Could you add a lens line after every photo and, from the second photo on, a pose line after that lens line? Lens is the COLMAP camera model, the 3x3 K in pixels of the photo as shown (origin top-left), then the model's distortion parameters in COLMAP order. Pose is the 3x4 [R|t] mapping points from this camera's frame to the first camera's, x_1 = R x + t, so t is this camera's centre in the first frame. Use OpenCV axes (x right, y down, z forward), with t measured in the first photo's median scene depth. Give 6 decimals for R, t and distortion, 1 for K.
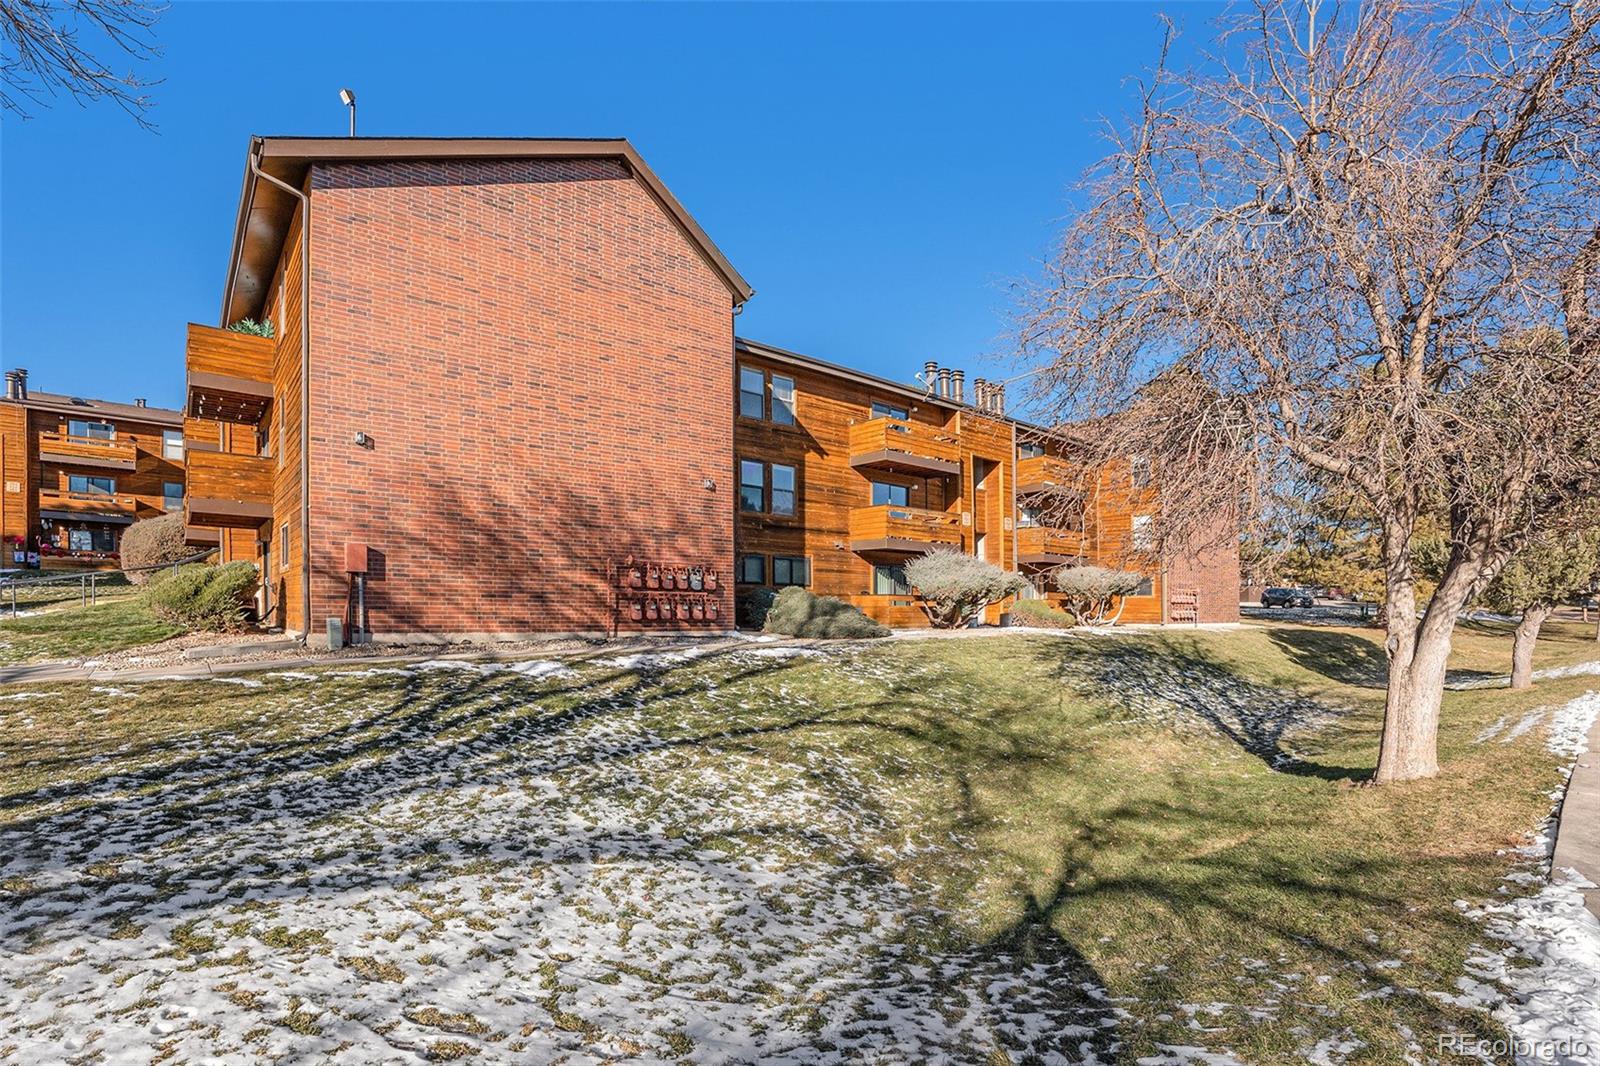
lens RADIAL K [[735.6, 0, 813.9], [0, 735.6, 538.7], [0, 0, 1]] dist [-0.027089, 0.000532]
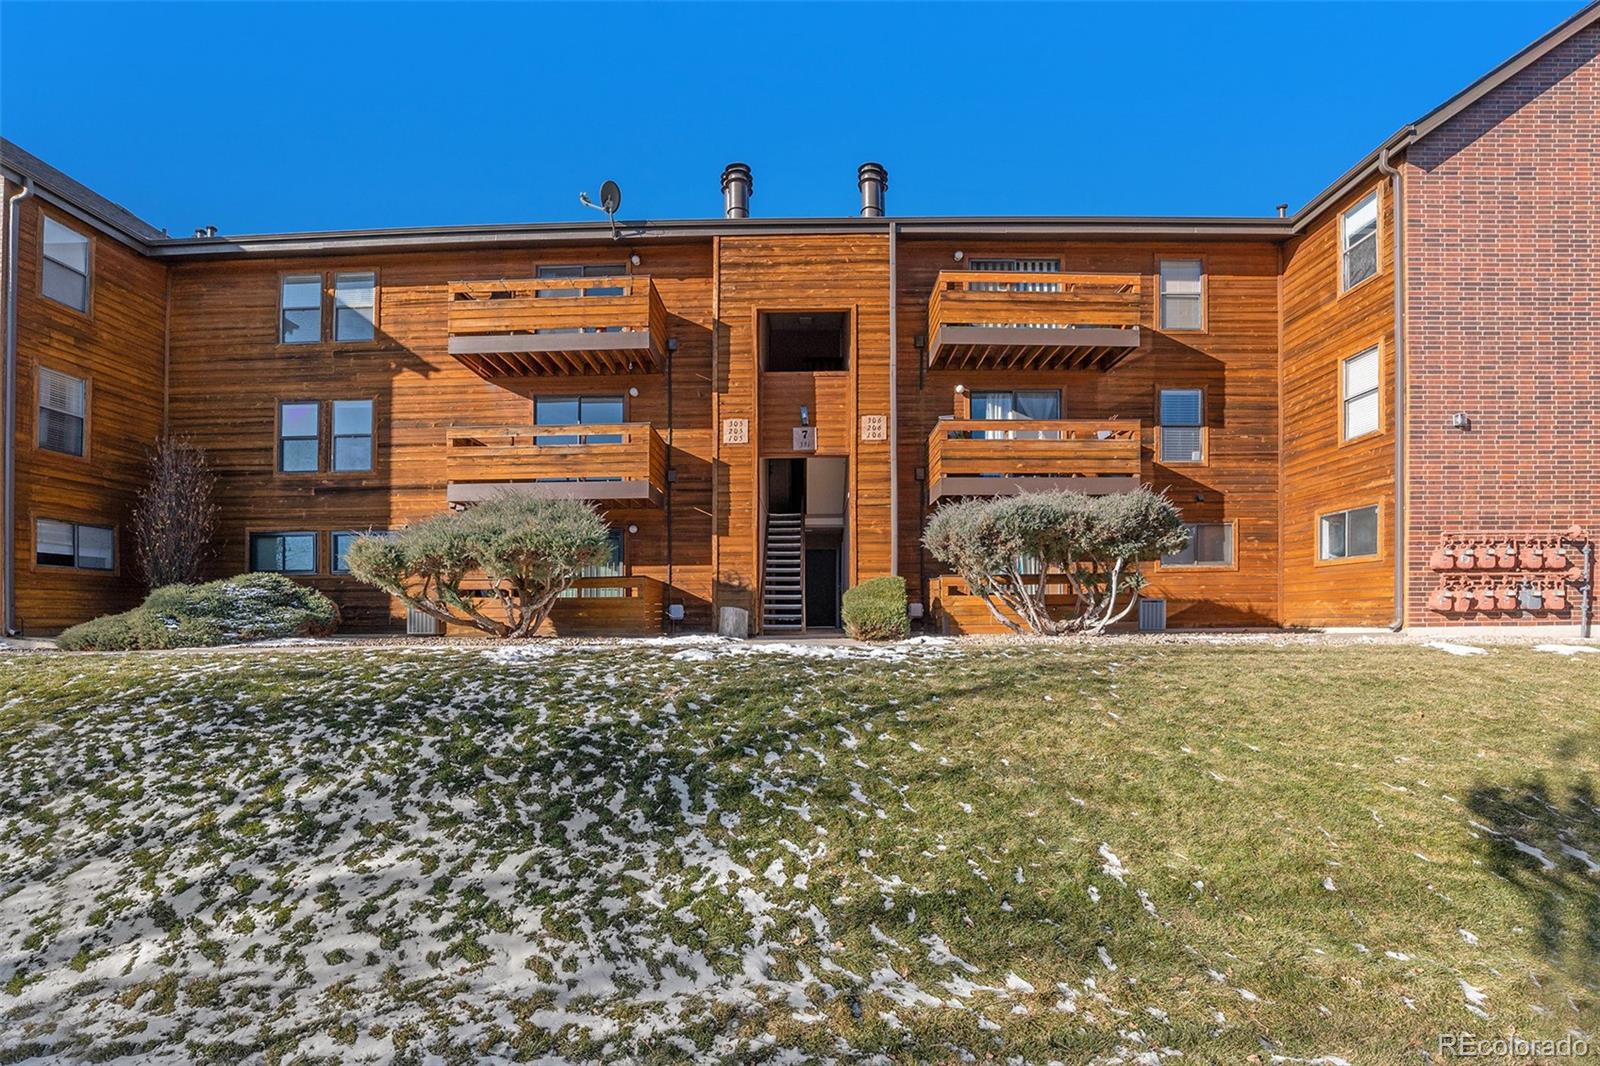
lens RADIAL K [[735.6, 0, 813.9], [0, 735.6, 538.7], [0, 0, 1]] dist [-0.027089, 0.000532]
pose [[0.751848, -0.039268, -0.658166, 0.719991], [0.084539, 0.995727, 0.037164, 0.041272], [0.653894, -0.083583, 0.751955, 0.744126]]
